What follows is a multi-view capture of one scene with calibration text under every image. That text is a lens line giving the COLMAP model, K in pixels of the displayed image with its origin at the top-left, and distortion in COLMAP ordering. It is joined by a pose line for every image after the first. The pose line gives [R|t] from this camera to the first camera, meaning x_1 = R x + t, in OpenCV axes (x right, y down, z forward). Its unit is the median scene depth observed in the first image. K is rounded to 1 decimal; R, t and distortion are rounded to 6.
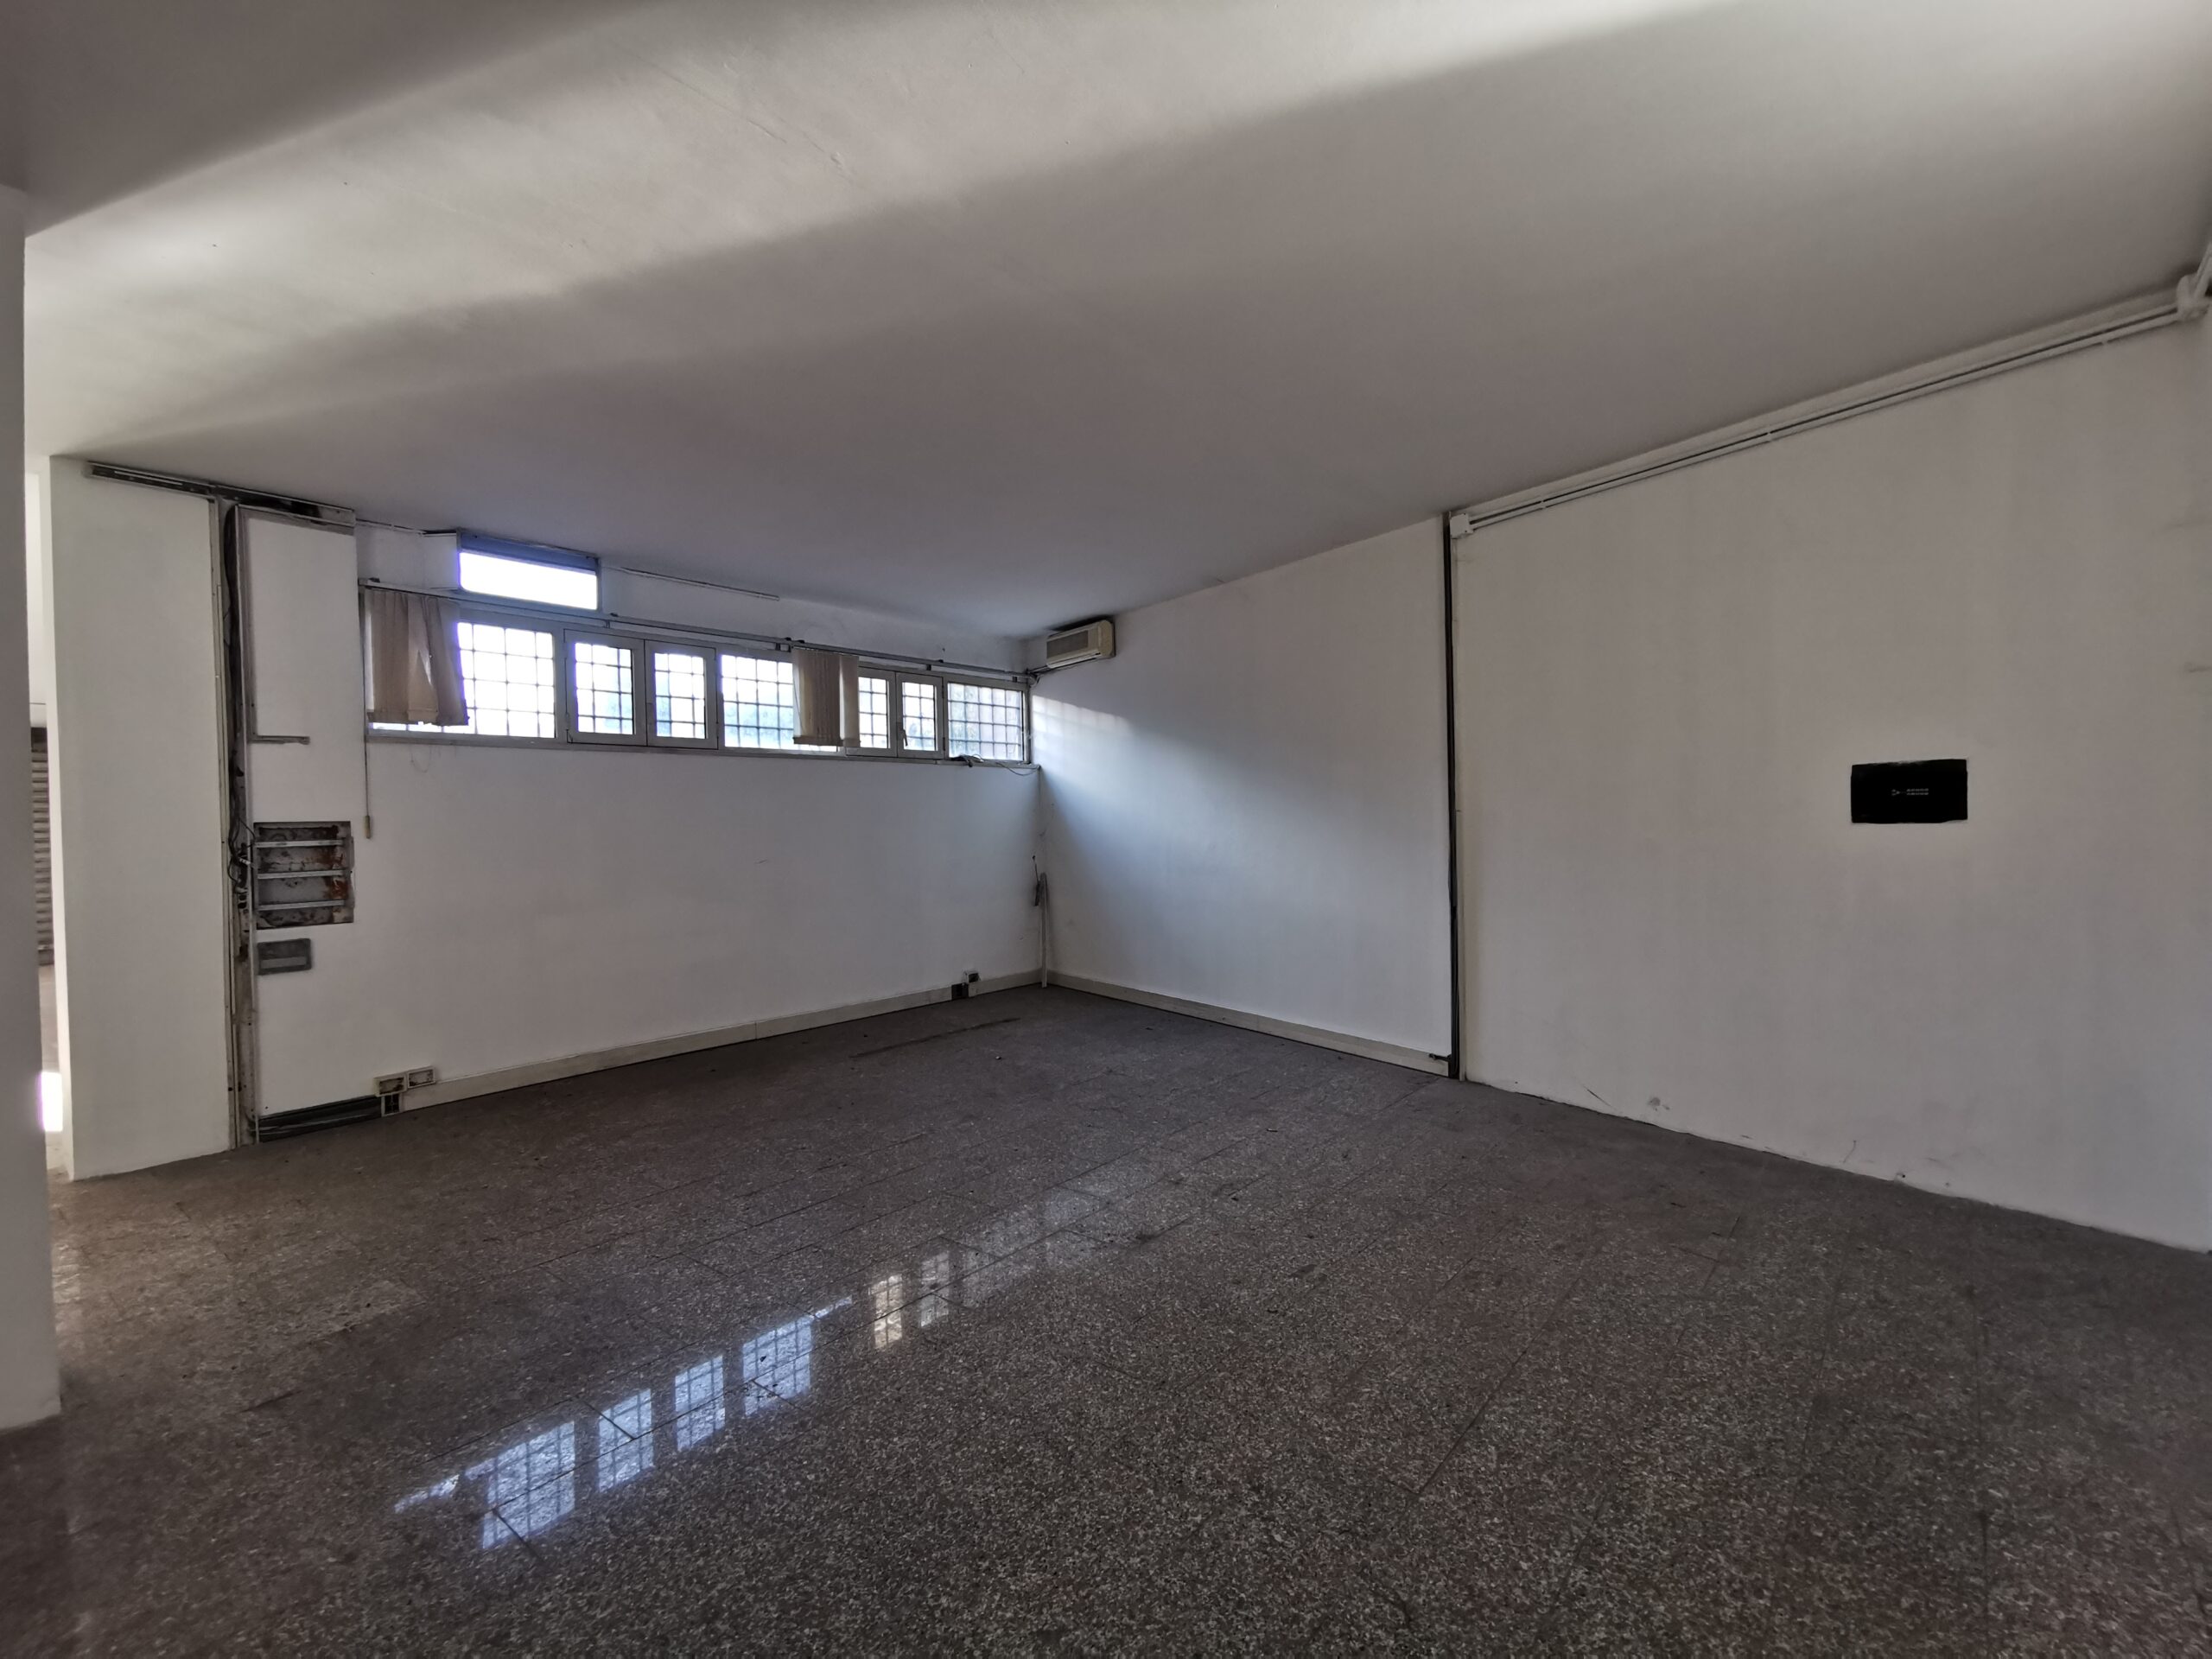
lens RADIAL K [[1014.5, 0, 1110.4], [0, 1014.5, 836.1], [0, 0, 1]] dist [0.012786, -0.001542]
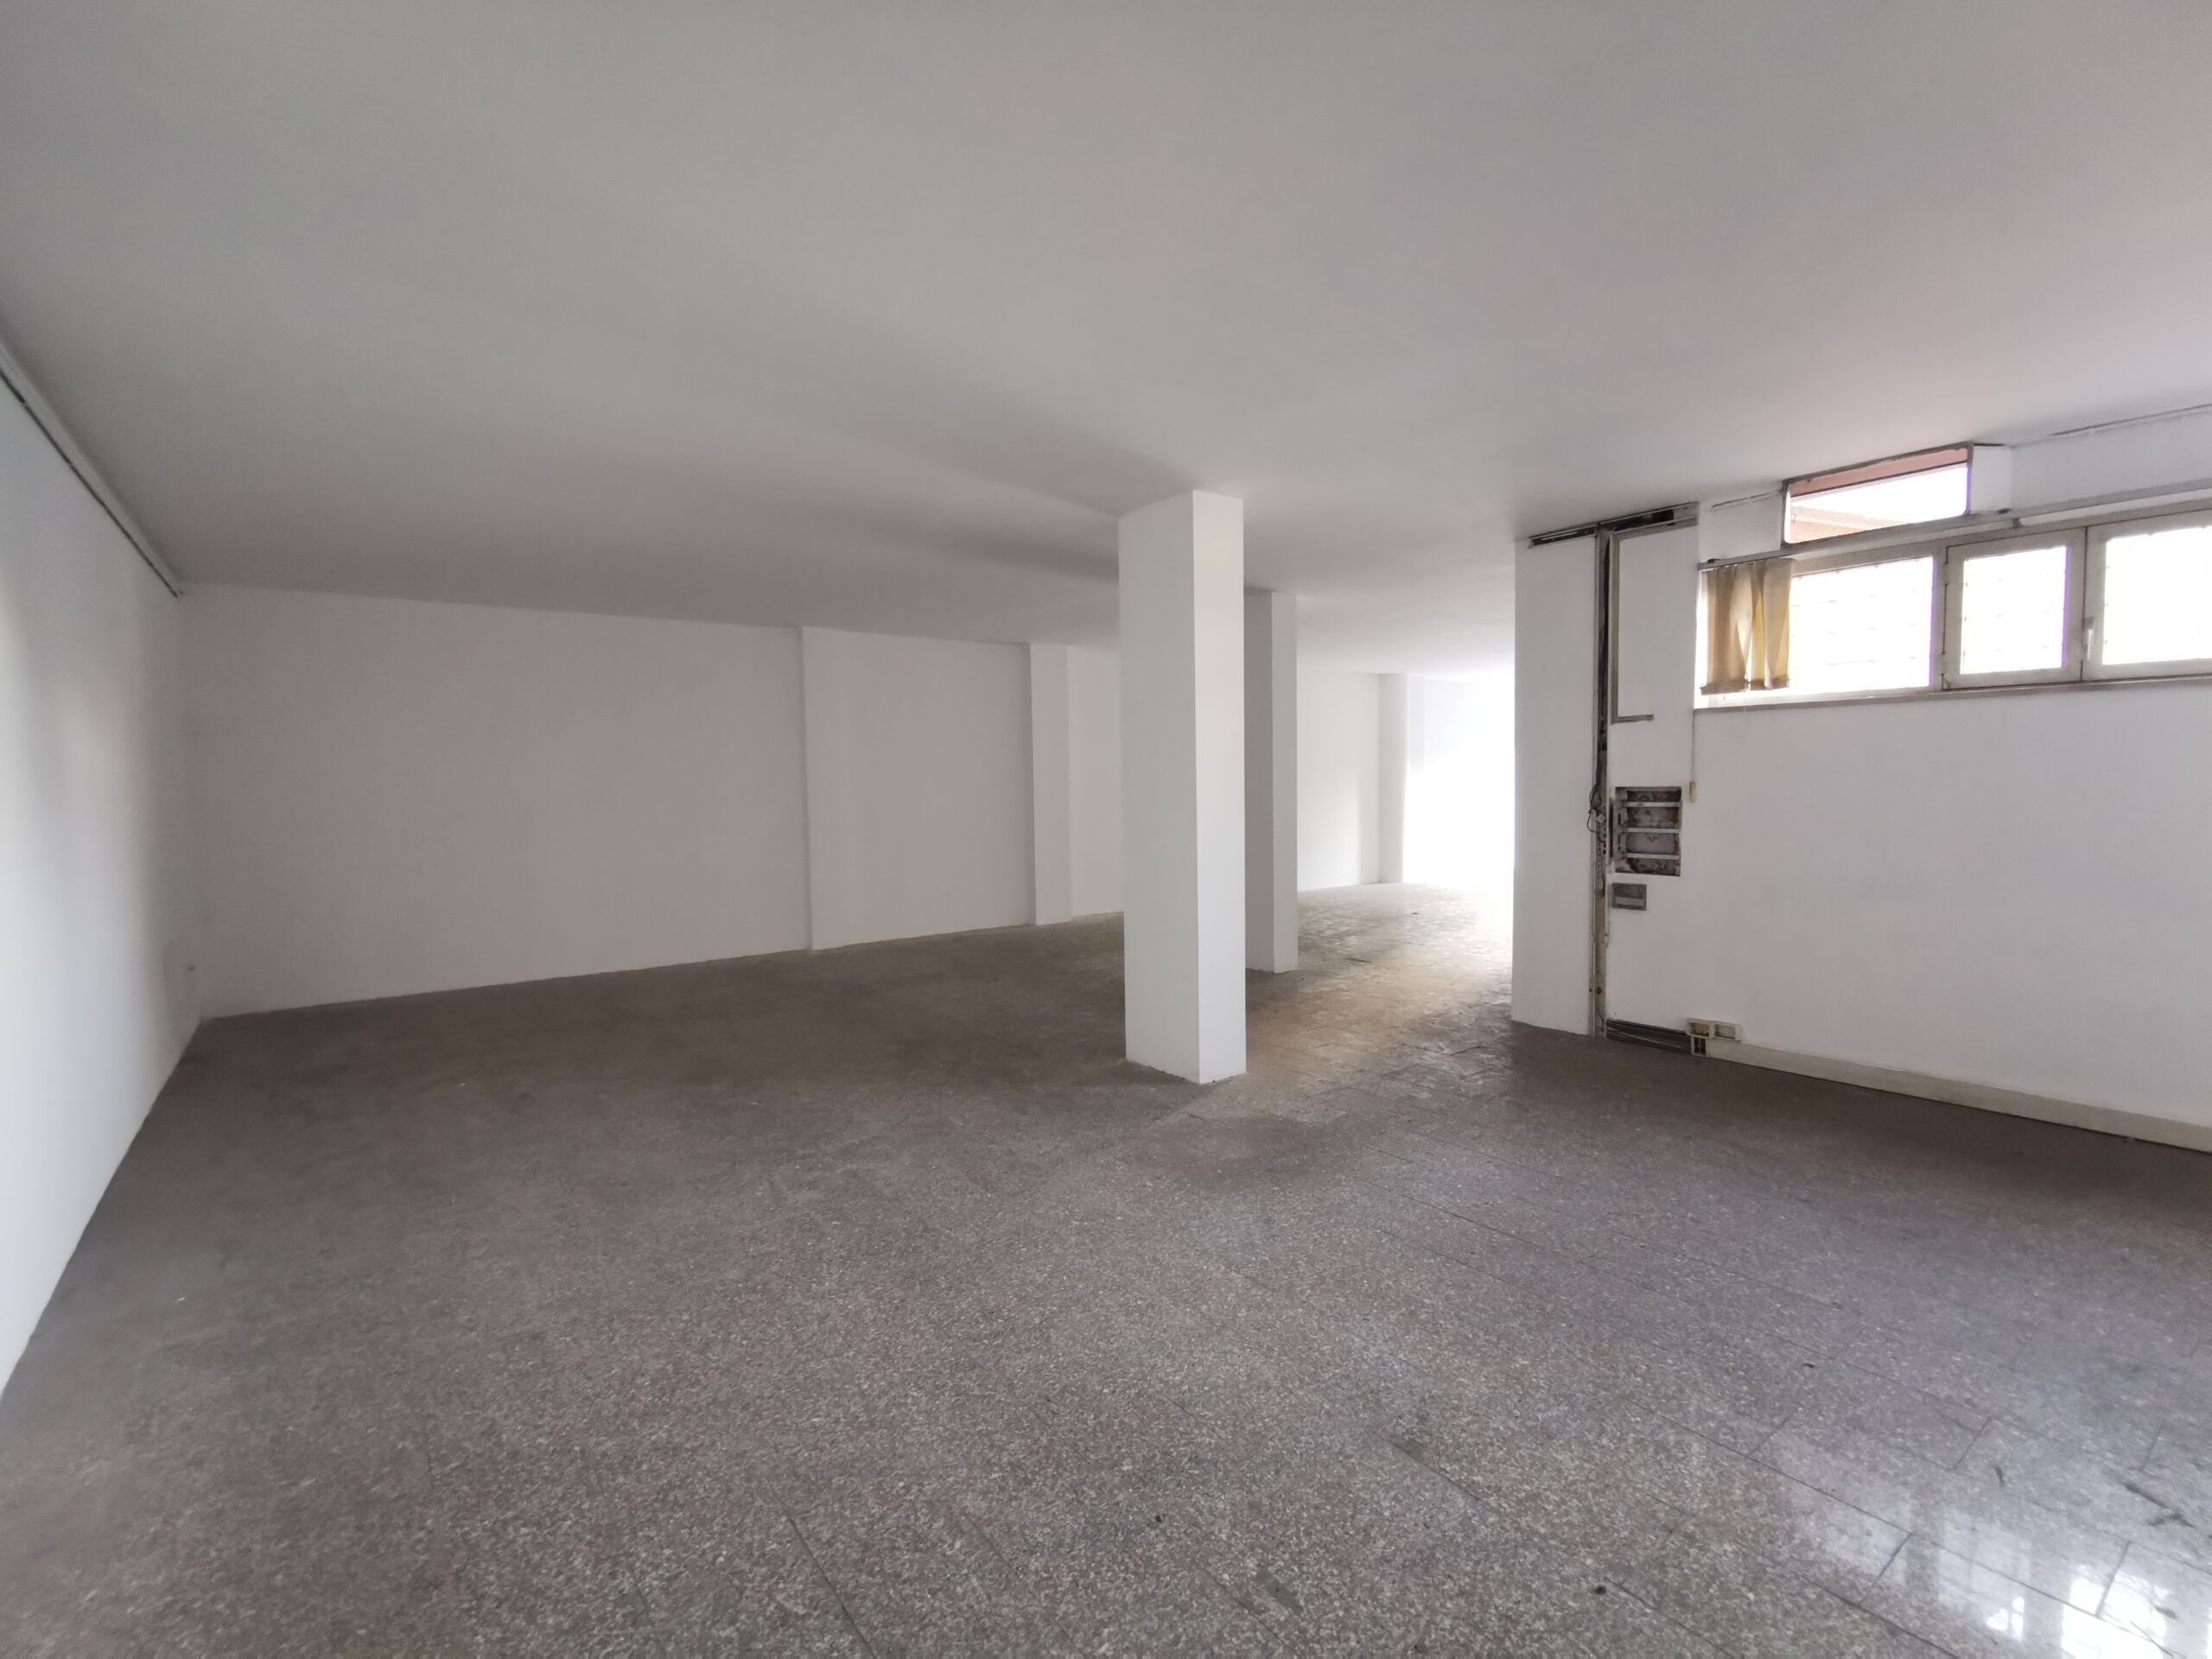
lens RADIAL K [[1014.5, 0, 1103.1], [0, 1014.5, 829.6], [0, 0, 1]] dist [0.012786, -0.001542]
pose [[-0.243165, 0.074703, -0.967104, 0.527250], [0.006763, 0.997136, 0.075322, -0.059230], [0.969961, 0.011775, -0.242974, 0.695424]]
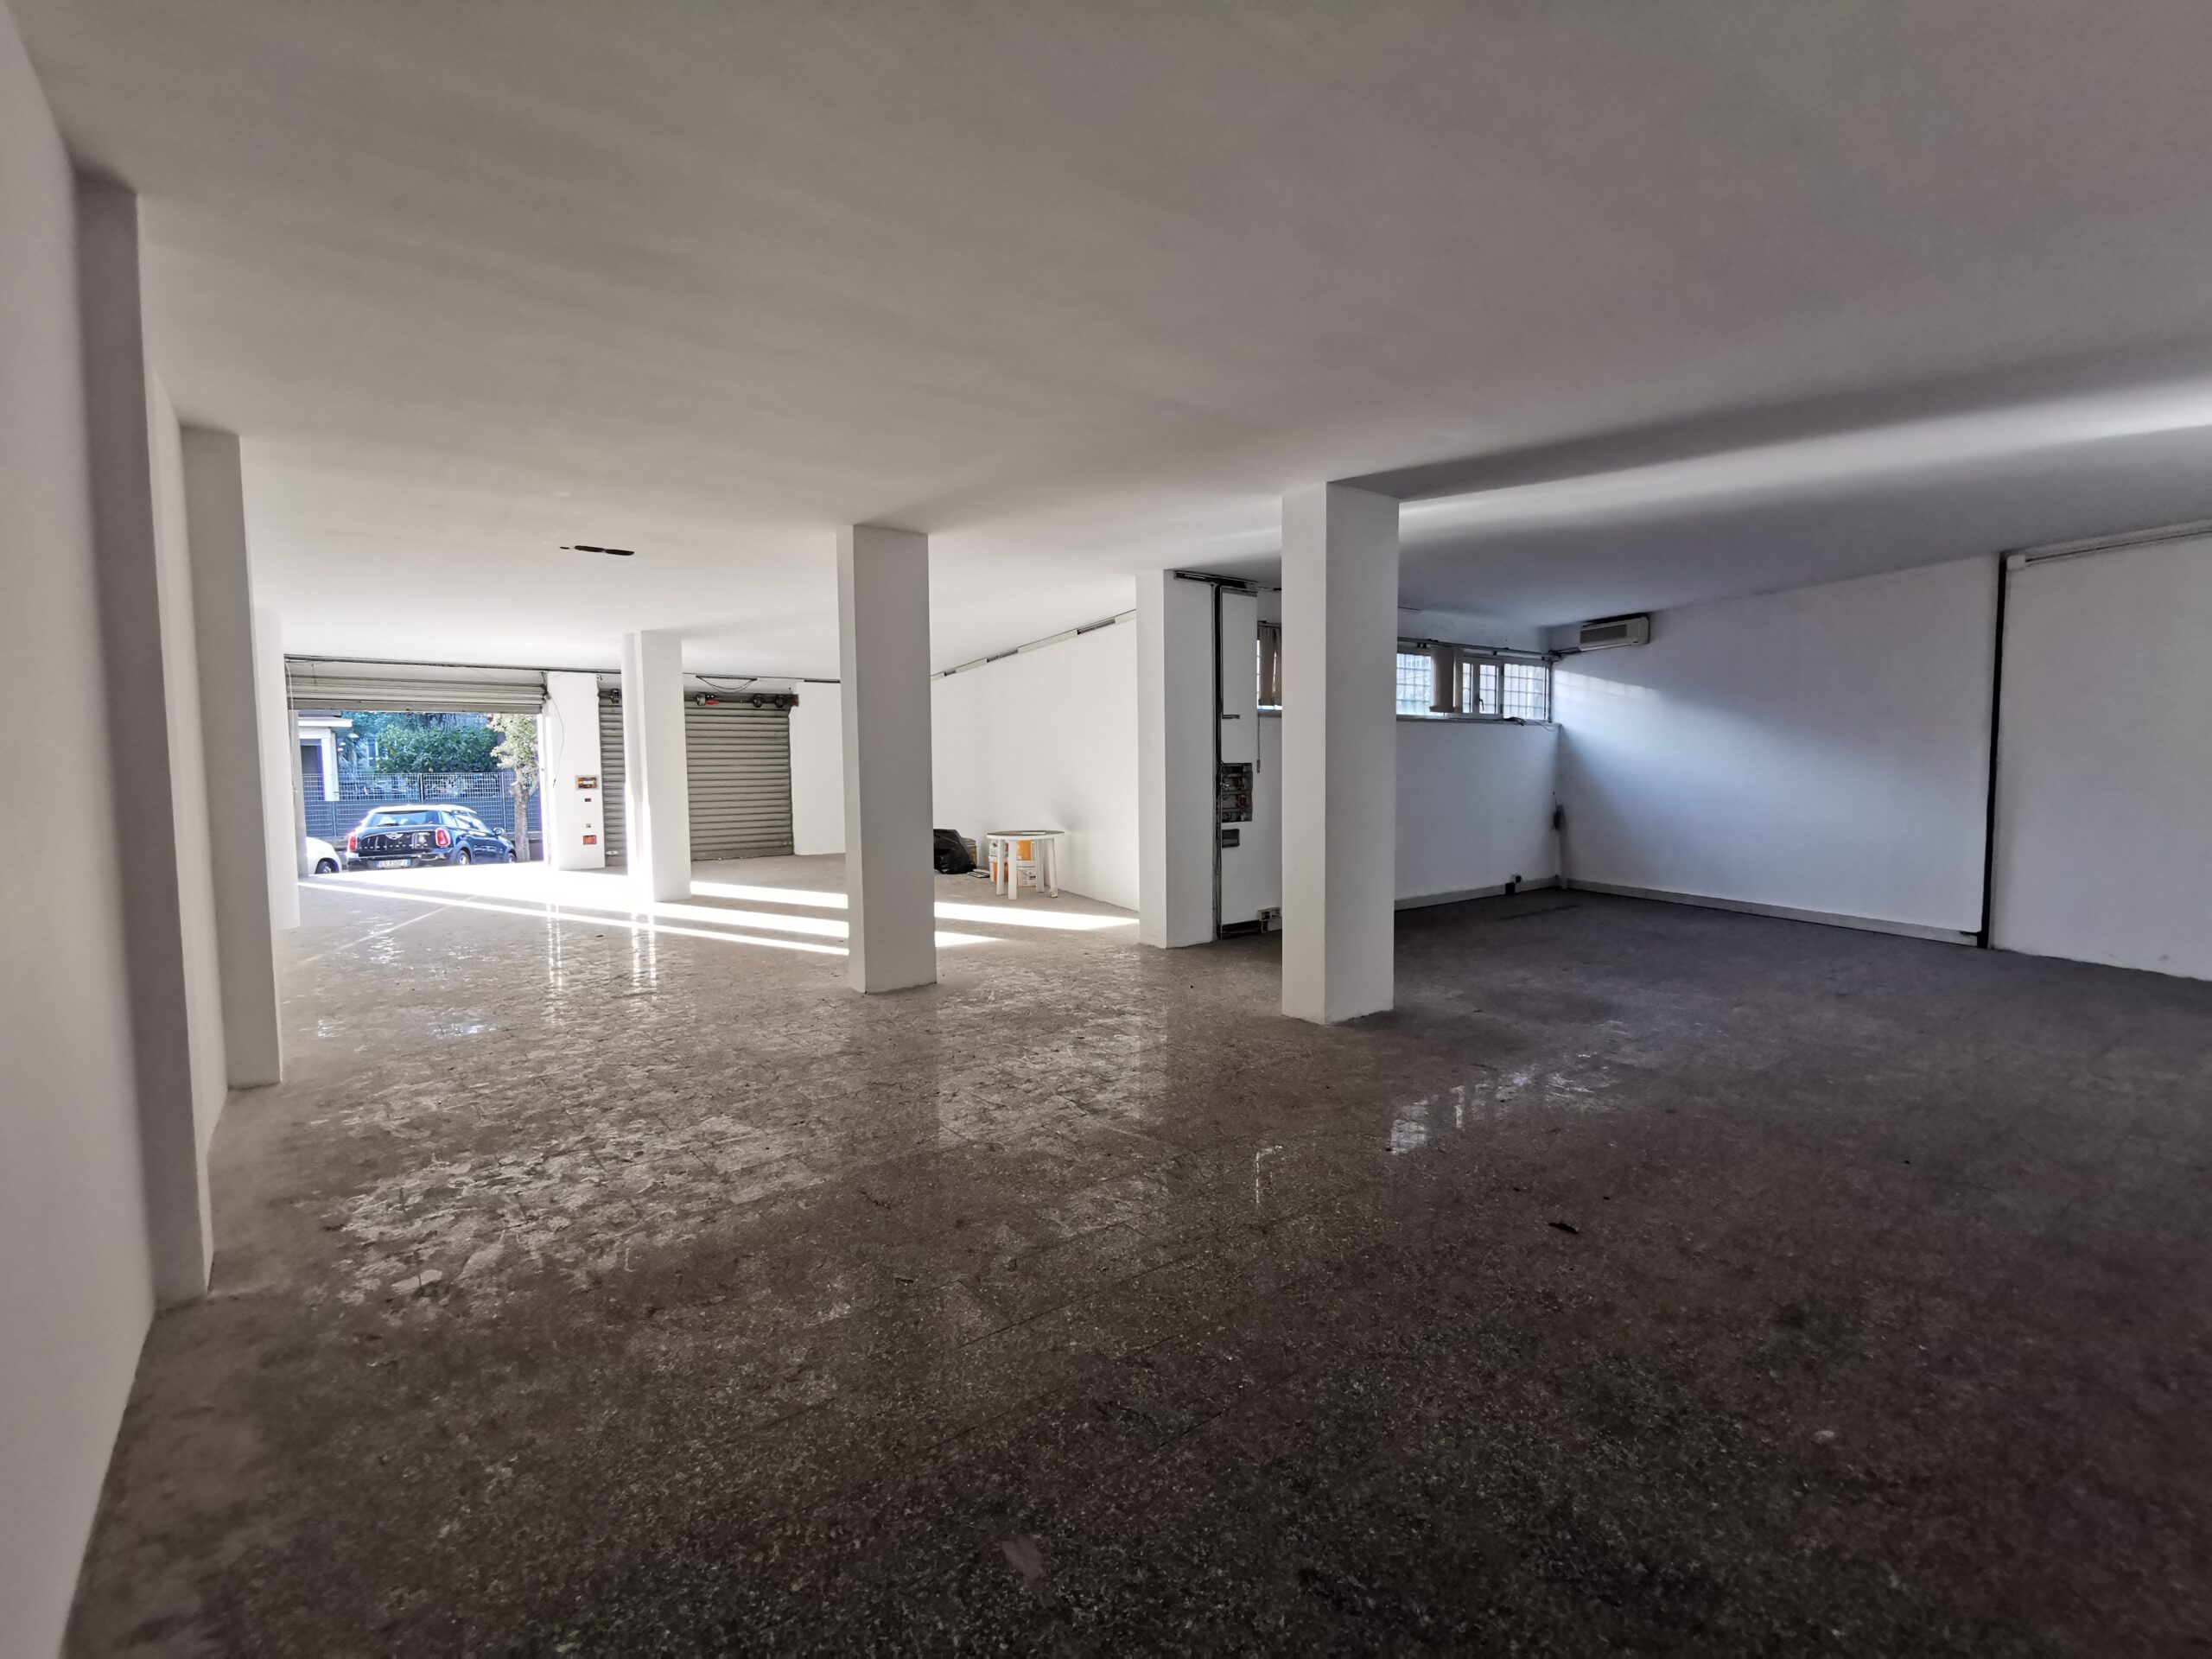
lens RADIAL K [[1014.5, 0, 1101.3], [0, 1014.5, 839.4], [0, 0, 1]] dist [0.012786, -0.001542]
pose [[0.971349, 0.028966, -0.235888, -0.615922], [-0.014216, 0.997849, 0.063992, 0.008676], [0.237234, -0.058805, 0.969671, -0.804002]]
